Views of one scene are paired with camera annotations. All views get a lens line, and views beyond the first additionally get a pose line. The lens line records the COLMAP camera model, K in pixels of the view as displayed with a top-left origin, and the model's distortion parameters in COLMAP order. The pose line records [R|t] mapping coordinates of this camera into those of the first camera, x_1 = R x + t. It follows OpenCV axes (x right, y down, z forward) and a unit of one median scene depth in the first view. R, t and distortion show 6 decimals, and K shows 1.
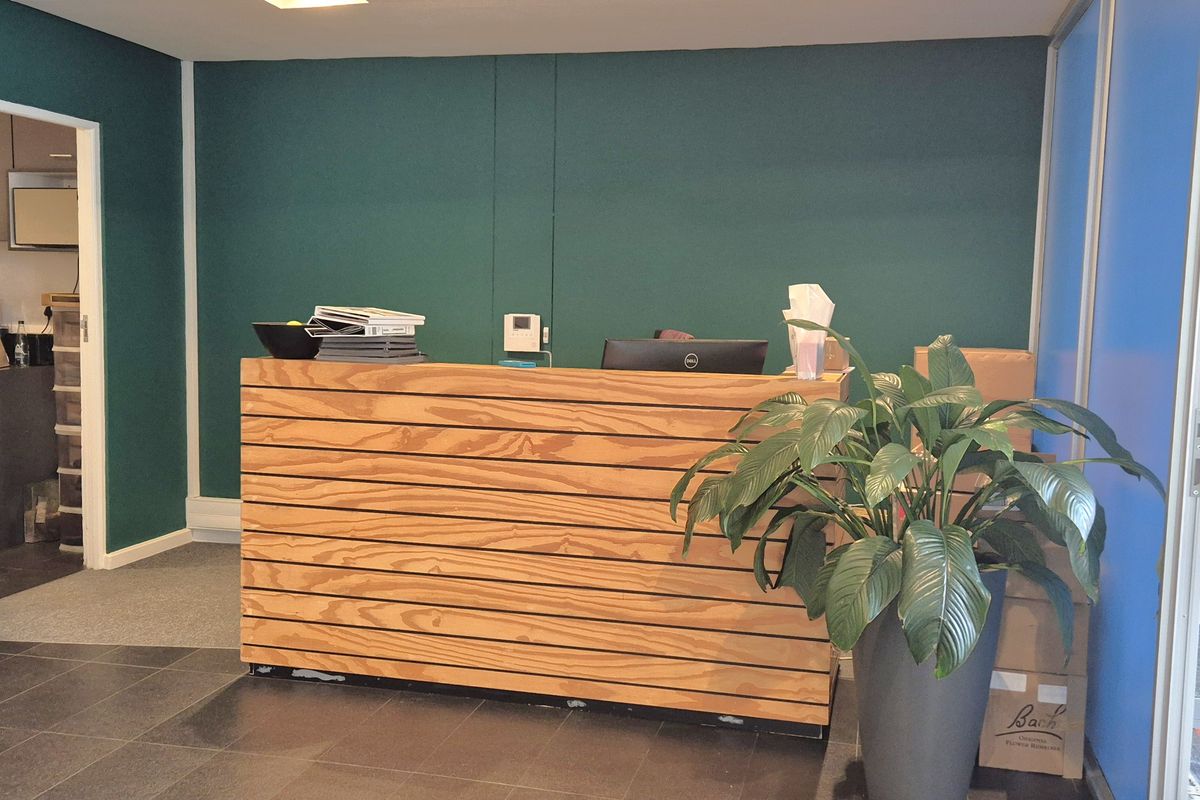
lens RADIAL K [[1160.3, 0, 600.0], [0, 1160.3, 400.0], [0, 0, 1]] dist [0.051448, -0.025010]
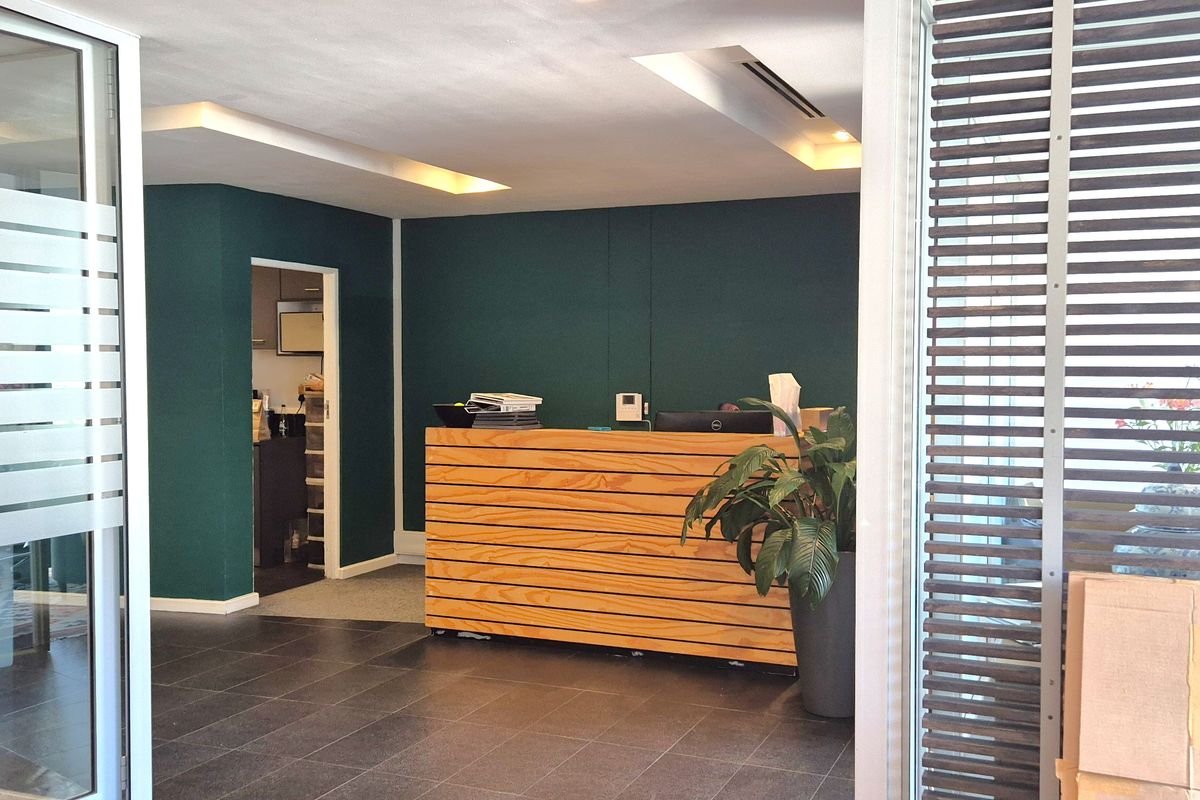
lens RADIAL K [[1160.3, 0, 600.0], [0, 1160.3, 400.0], [0, 0, 1]] dist [0.051448, -0.025010]
pose [[0.985419, -0.017378, -0.169253, 0.181506], [0.006989, 0.998065, -0.061782, 0.024463], [0.169999, 0.059698, 0.983634, -0.479320]]
